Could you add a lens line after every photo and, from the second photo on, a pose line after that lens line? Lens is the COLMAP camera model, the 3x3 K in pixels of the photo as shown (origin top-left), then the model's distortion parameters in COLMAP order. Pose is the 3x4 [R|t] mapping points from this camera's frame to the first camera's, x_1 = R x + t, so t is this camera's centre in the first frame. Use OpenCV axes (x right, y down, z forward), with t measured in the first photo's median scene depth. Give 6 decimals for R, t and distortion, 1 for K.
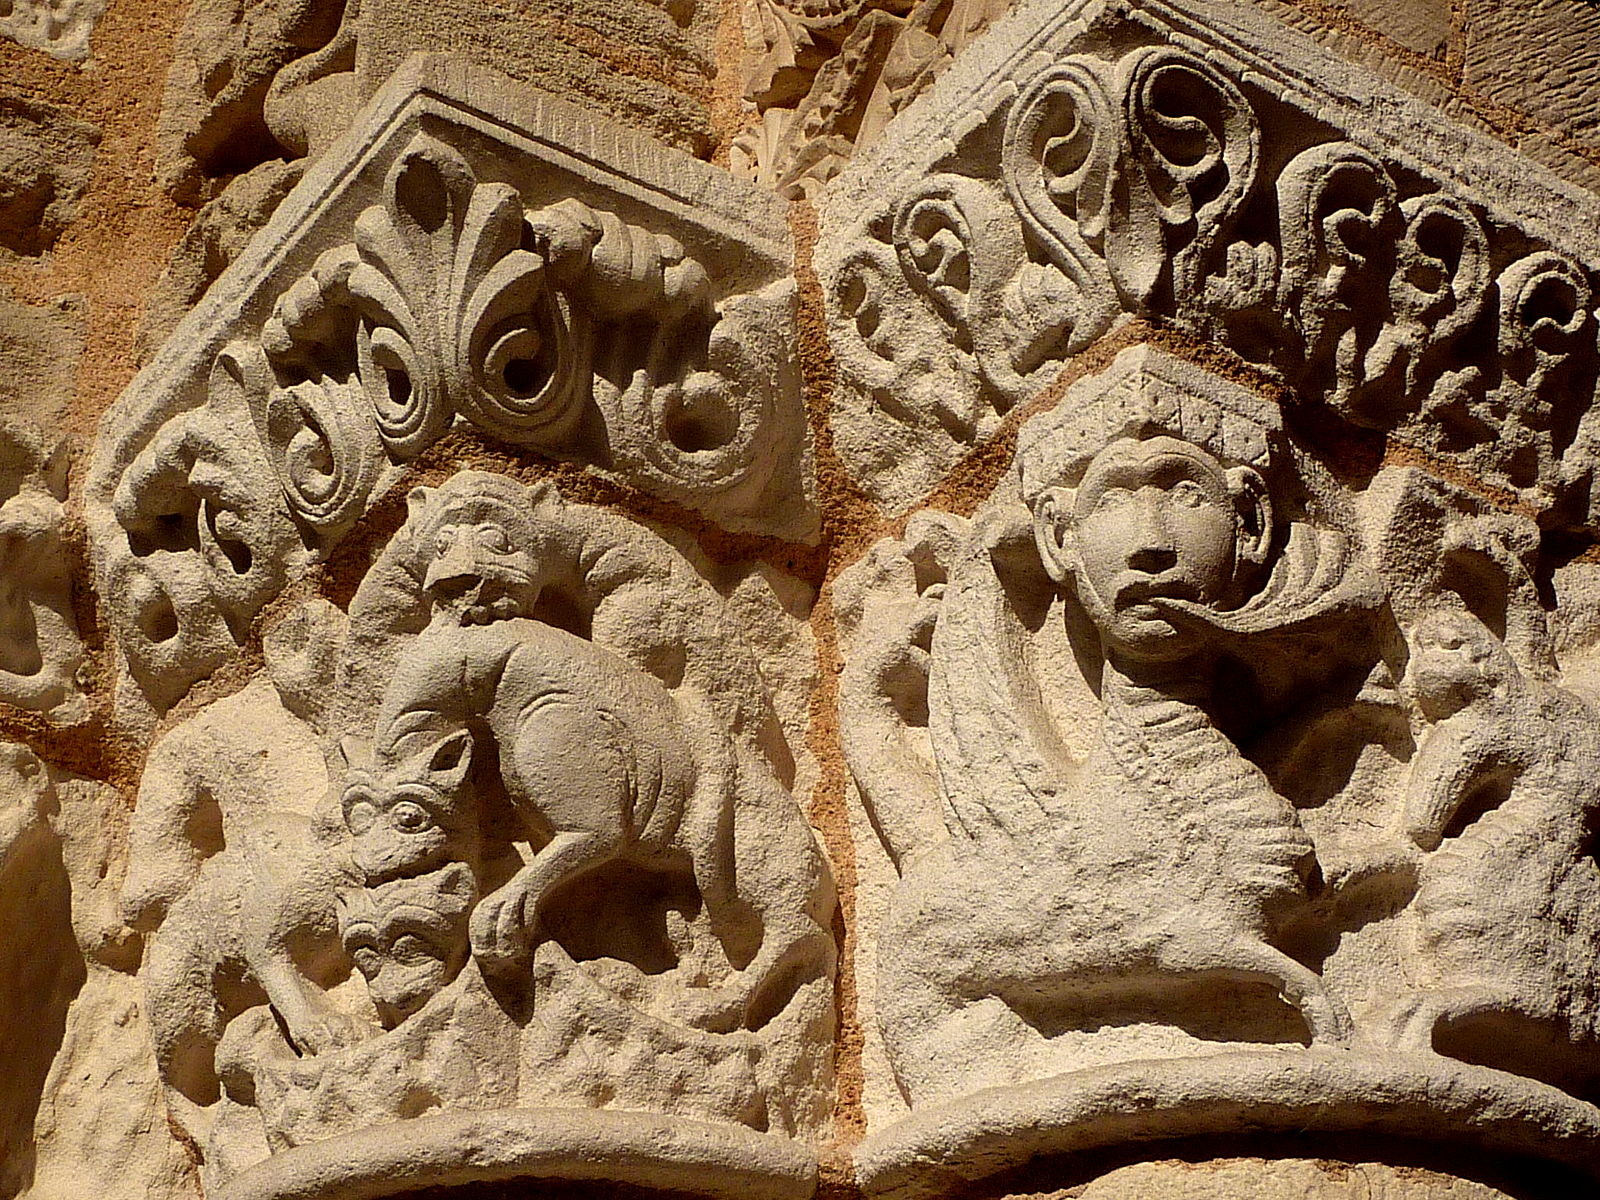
lens RADIAL K [[3313.8, 0, 800.0], [0, 3313.8, 600.0], [0, 0, 1]] dist [0.021042, -0.053738]
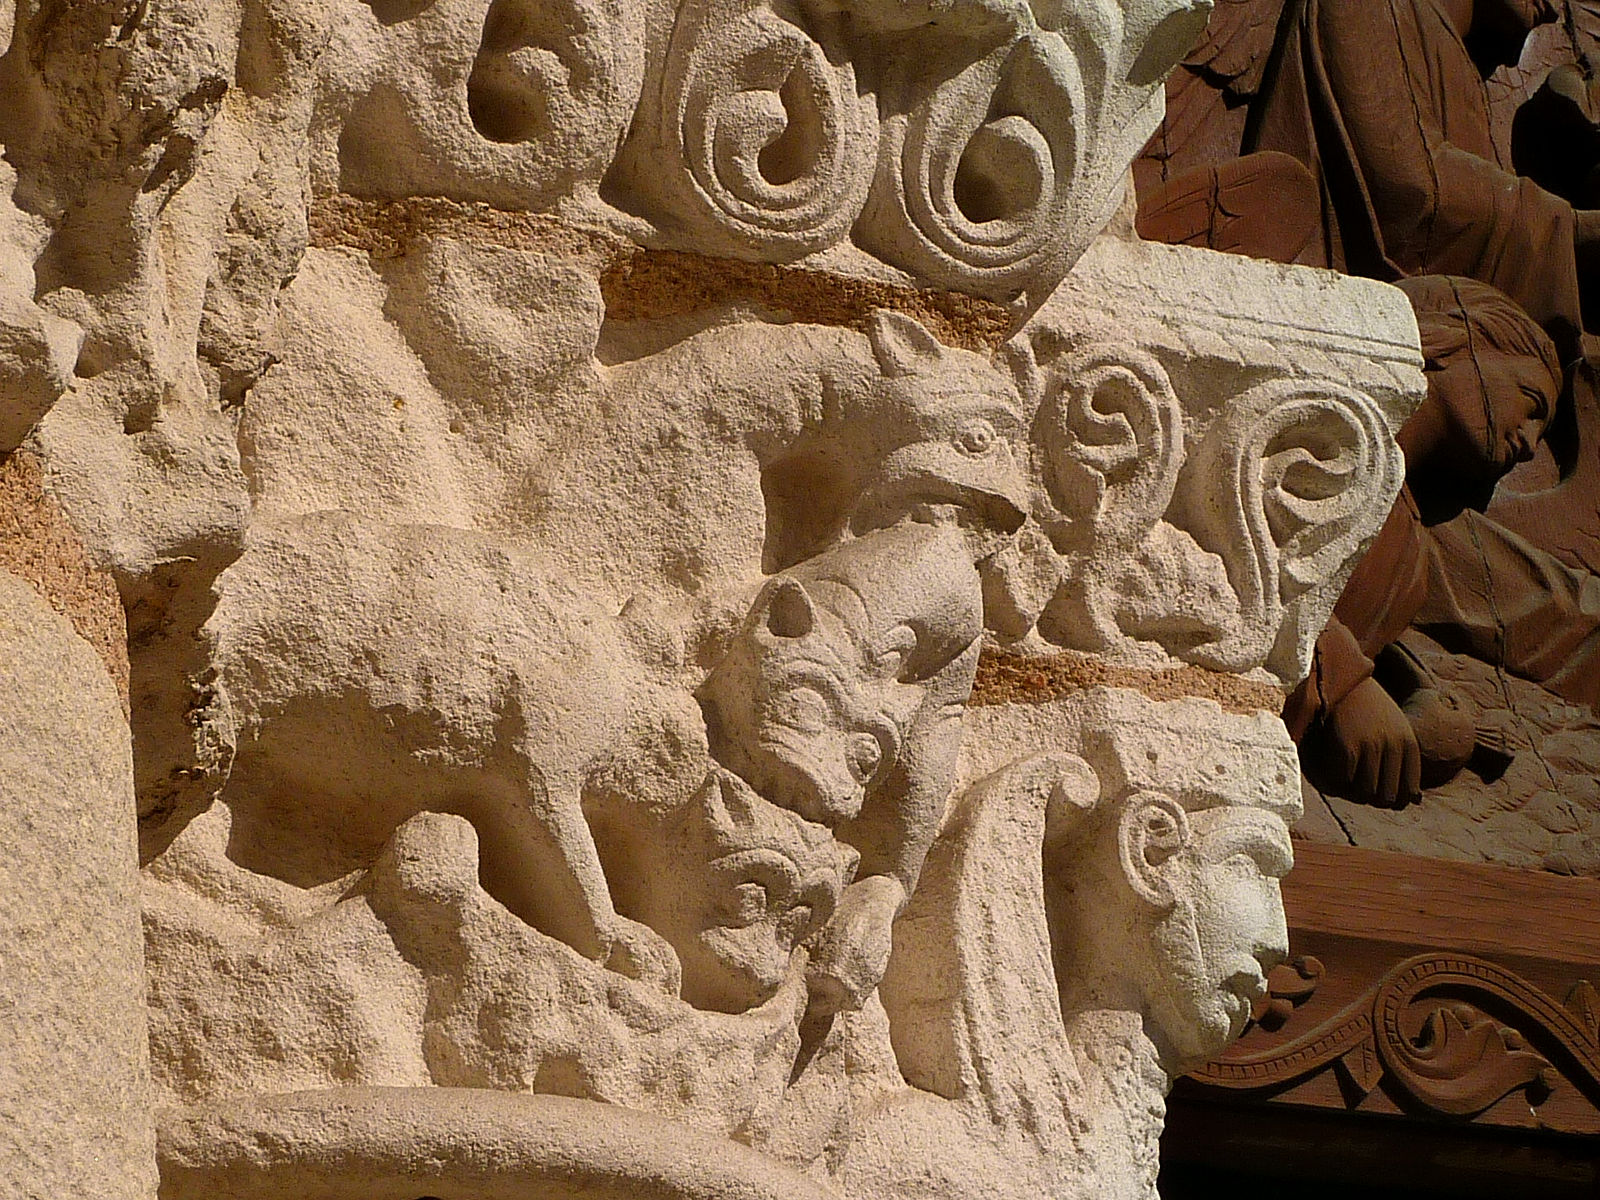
lens RADIAL K [[4946.0, 0, 800.0], [0, 4946.0, 600.0], [0, 0, 1]] dist [-0.019466, -0.212057]
pose [[0.115092, 0.476619, 0.871543, -1.007325], [-0.411801, 0.821324, -0.394775, 0.439467], [-0.903977, -0.313467, 0.290800, 0.710758]]
